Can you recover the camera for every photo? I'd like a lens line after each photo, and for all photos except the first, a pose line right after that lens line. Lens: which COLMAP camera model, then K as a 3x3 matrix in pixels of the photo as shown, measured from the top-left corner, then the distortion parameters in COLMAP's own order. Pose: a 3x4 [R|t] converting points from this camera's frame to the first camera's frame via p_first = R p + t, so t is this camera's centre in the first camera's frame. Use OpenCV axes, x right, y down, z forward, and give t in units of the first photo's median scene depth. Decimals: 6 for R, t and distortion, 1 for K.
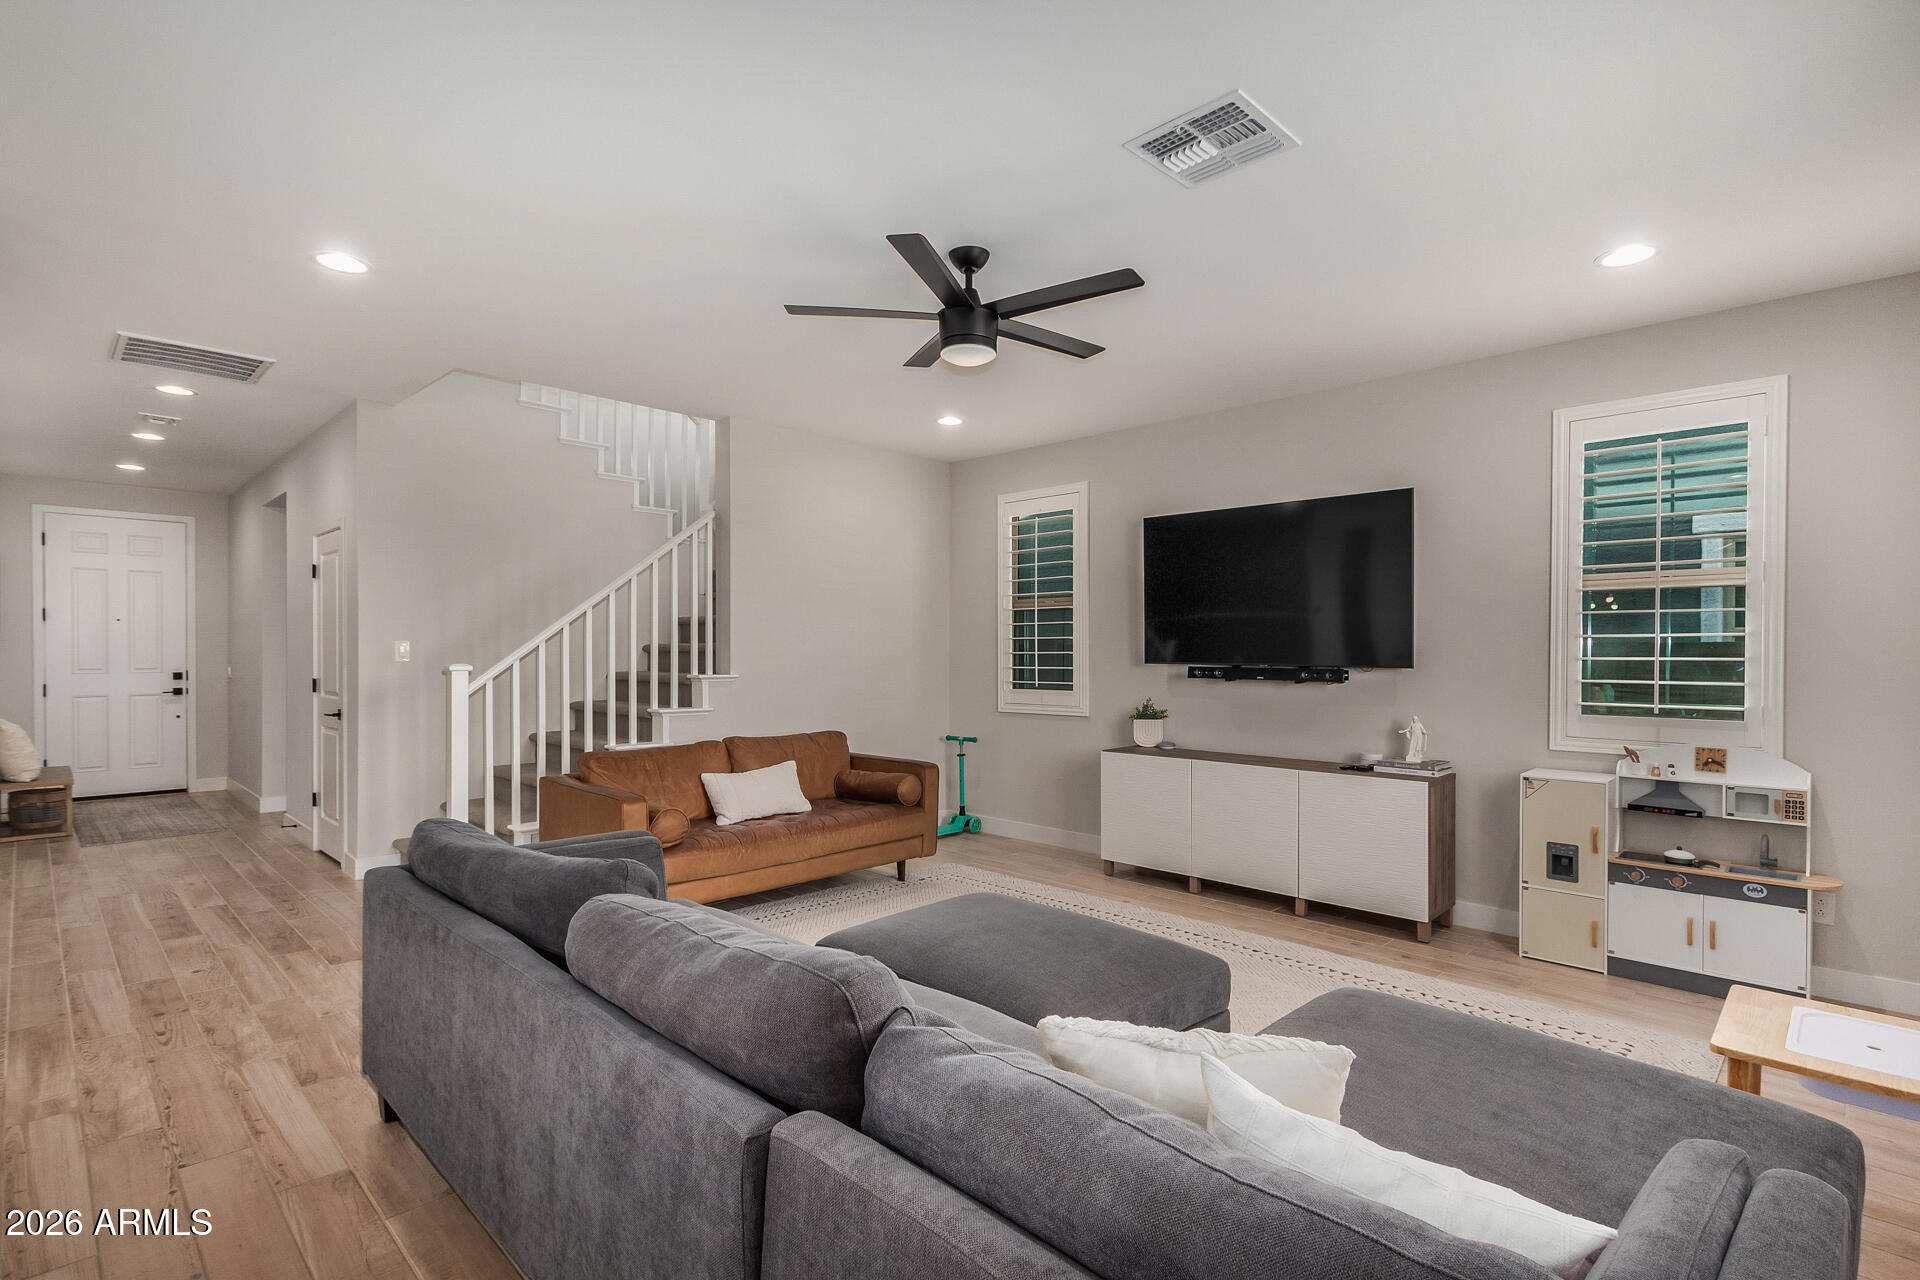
lens RADIAL K [[906.7, 0, 957.0], [0, 906.7, 659.6], [0, 0, 1]] dist [-0.002789, 0.000048]
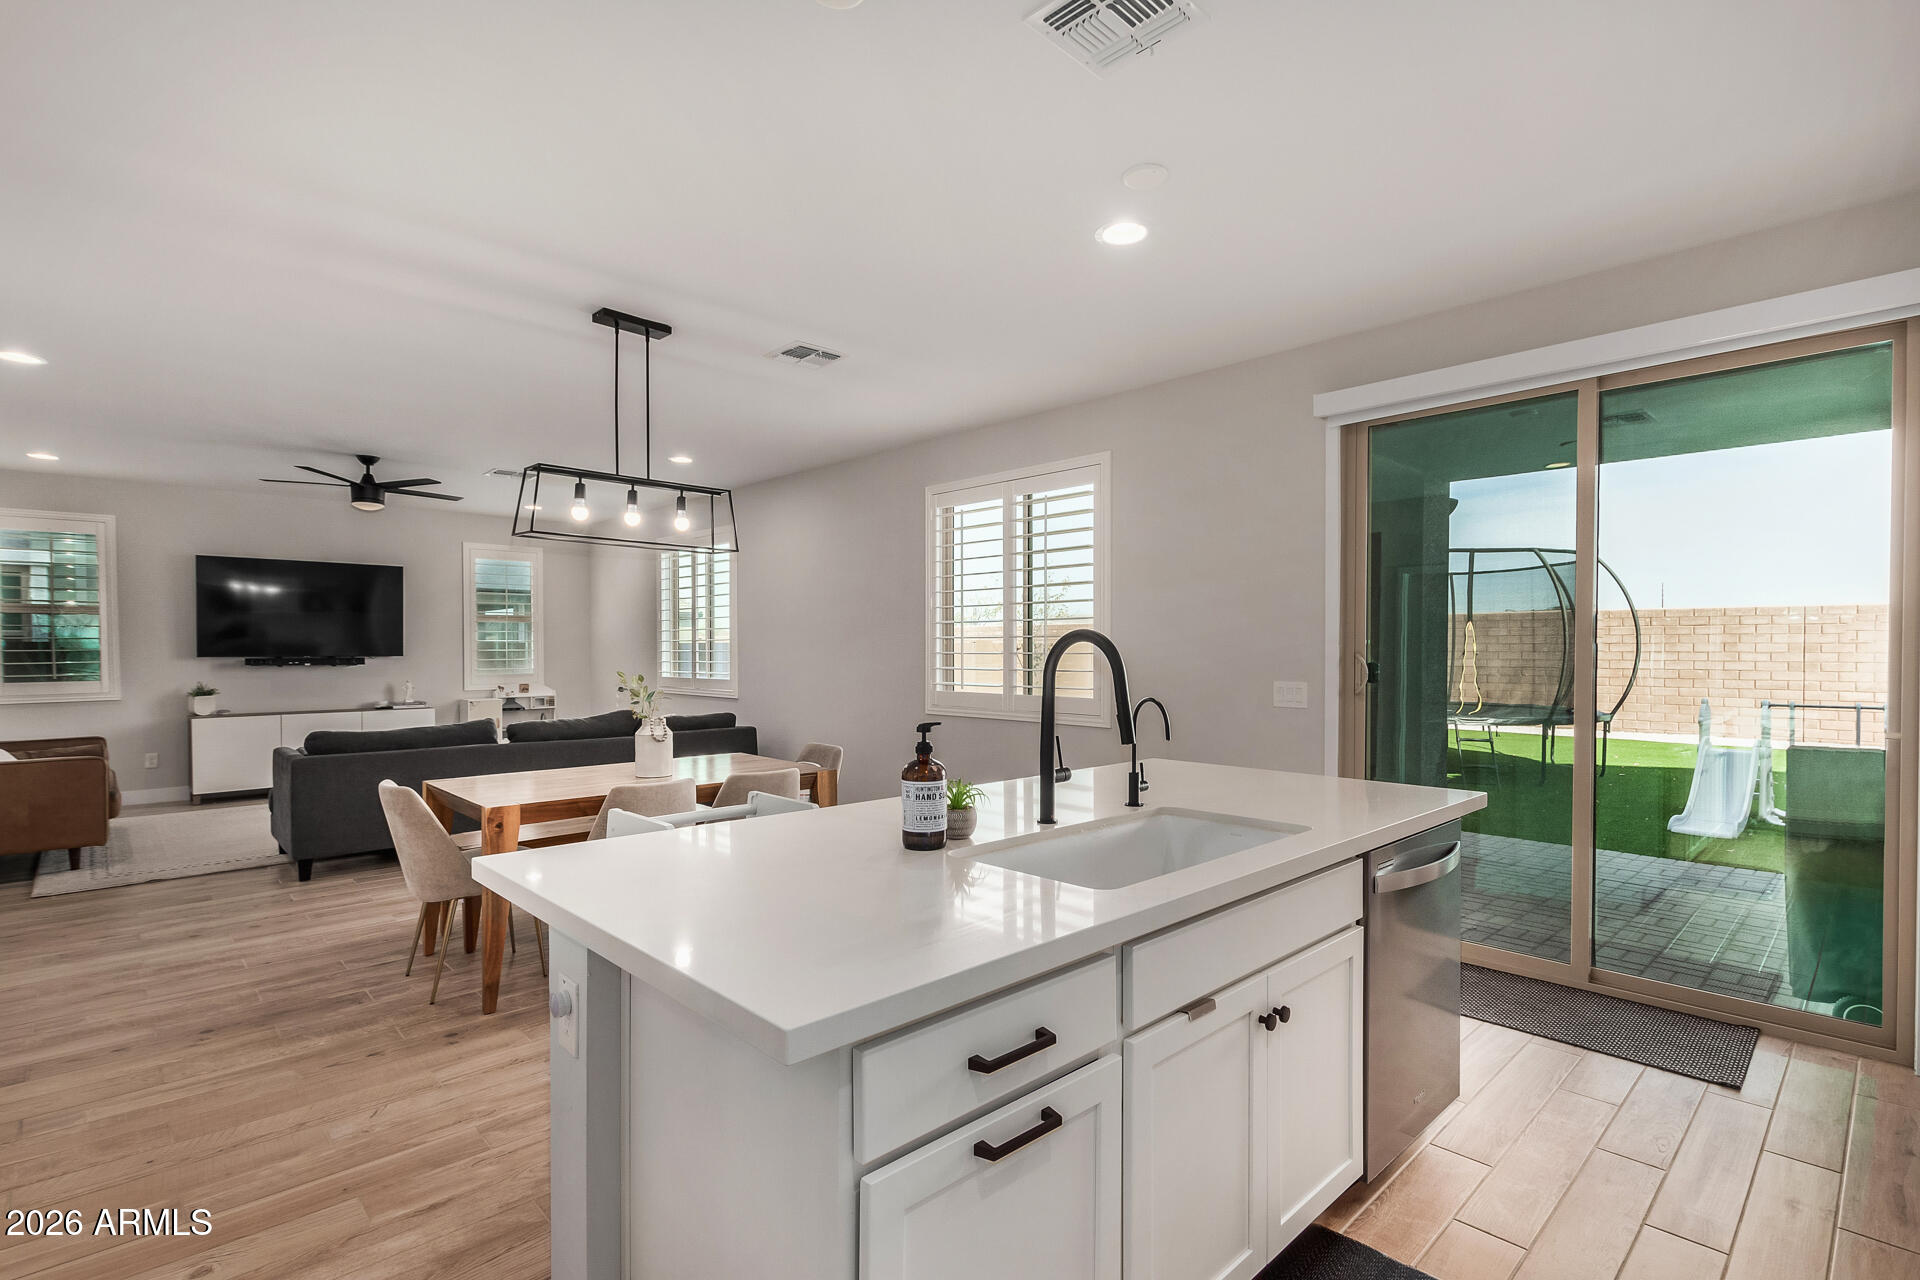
lens RADIAL K [[906.7, 0, 957.0], [0, 906.7, 659.6], [0, 0, 1]] dist [-0.002789, 0.000048]
pose [[0.036817, -0.017501, 0.999169, -1.396062], [0.011223, 0.999791, 0.017098, -0.002936], [-0.999259, 0.010584, 0.037005, -0.288194]]
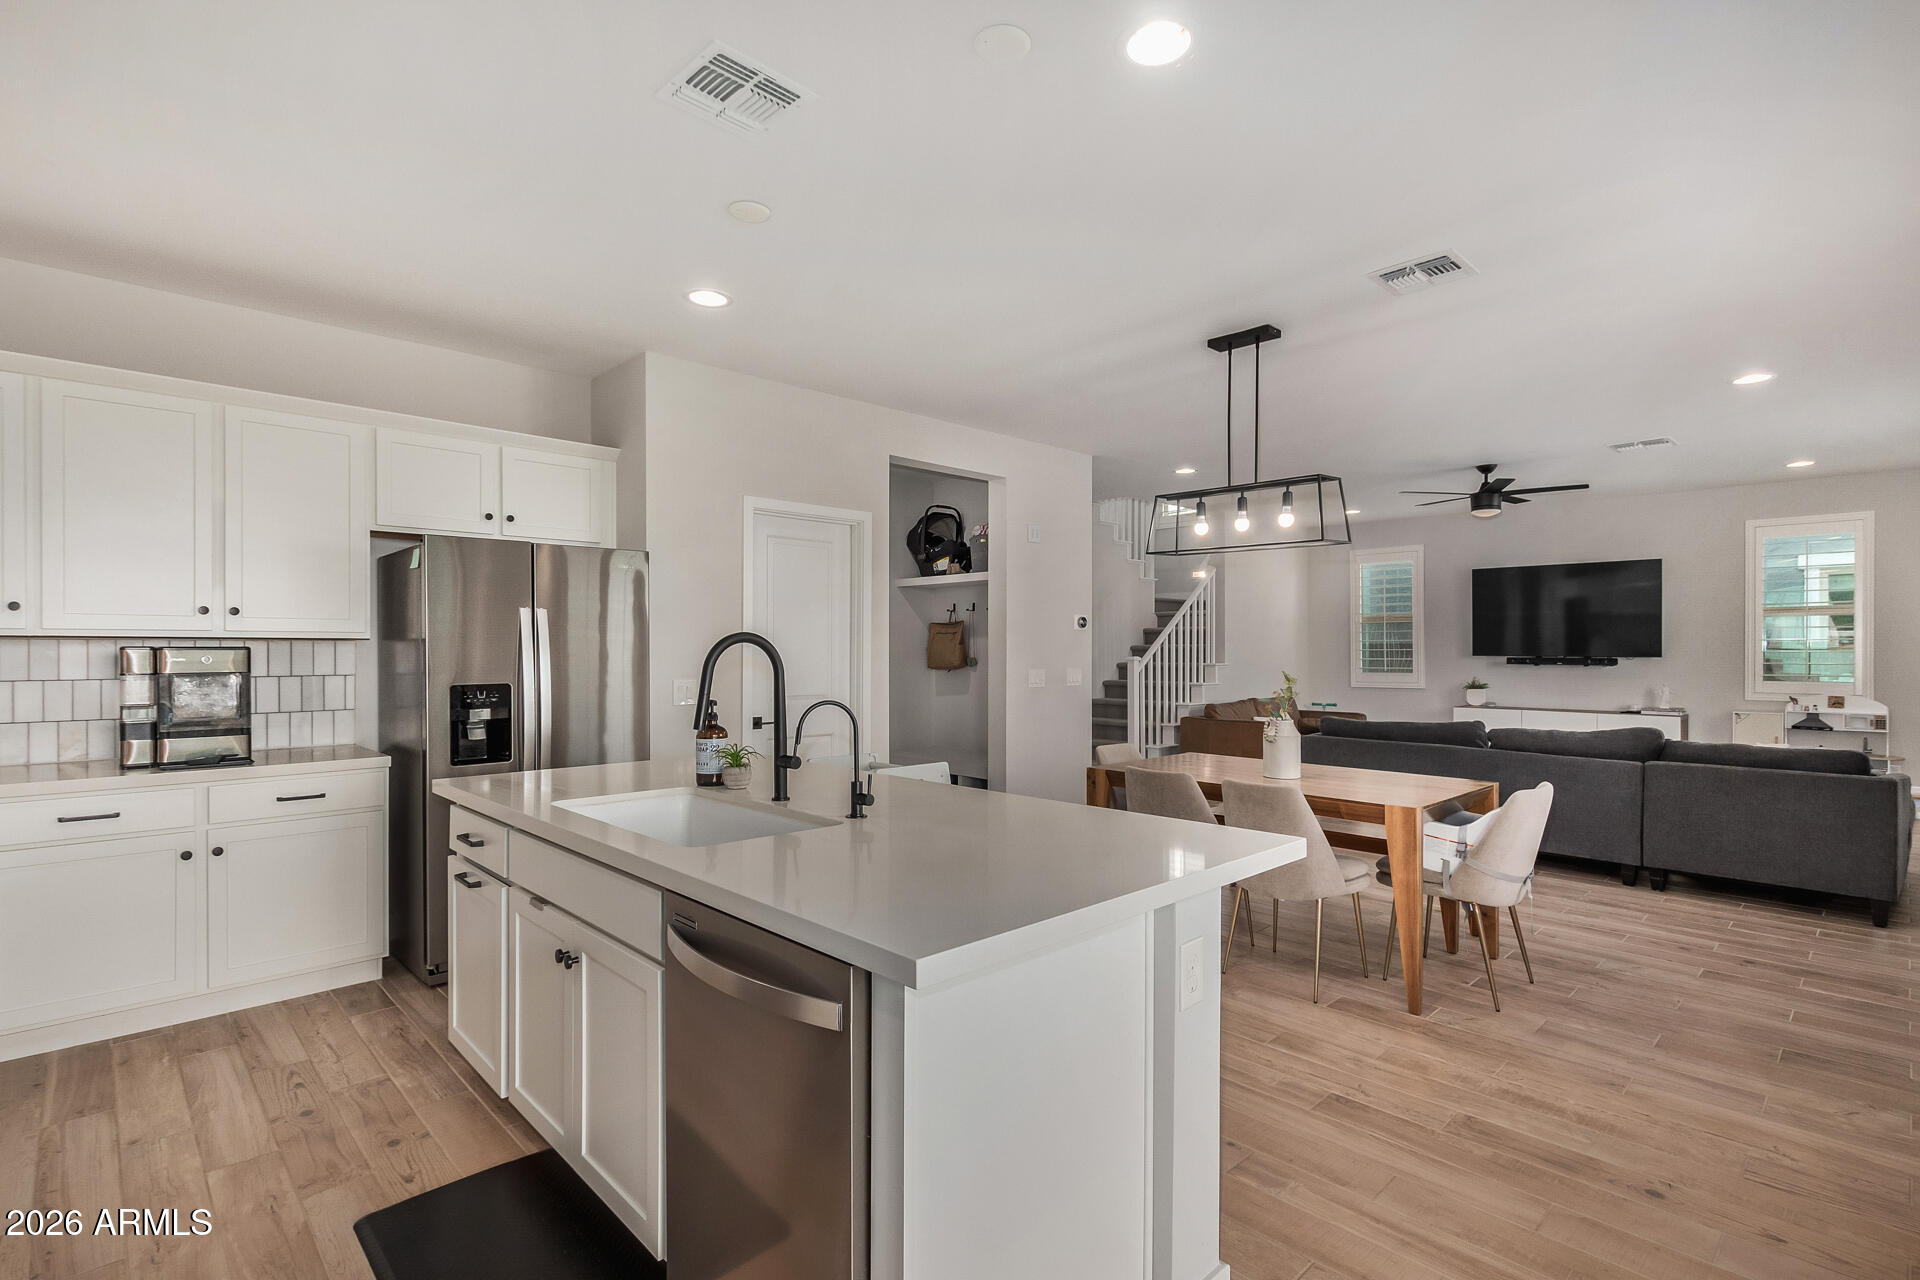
lens RADIAL K [[917.9, 0, 964.9], [0, 917.9, 648.8], [0, 0, 1]] dist [0.001301, 0.000057]
pose [[0.999765, -0.003209, -0.021449, -0.823743], [0.003015, 0.999954, -0.009080, 0.004934], [0.021477, 0.009013, 0.999729, -0.842493]]
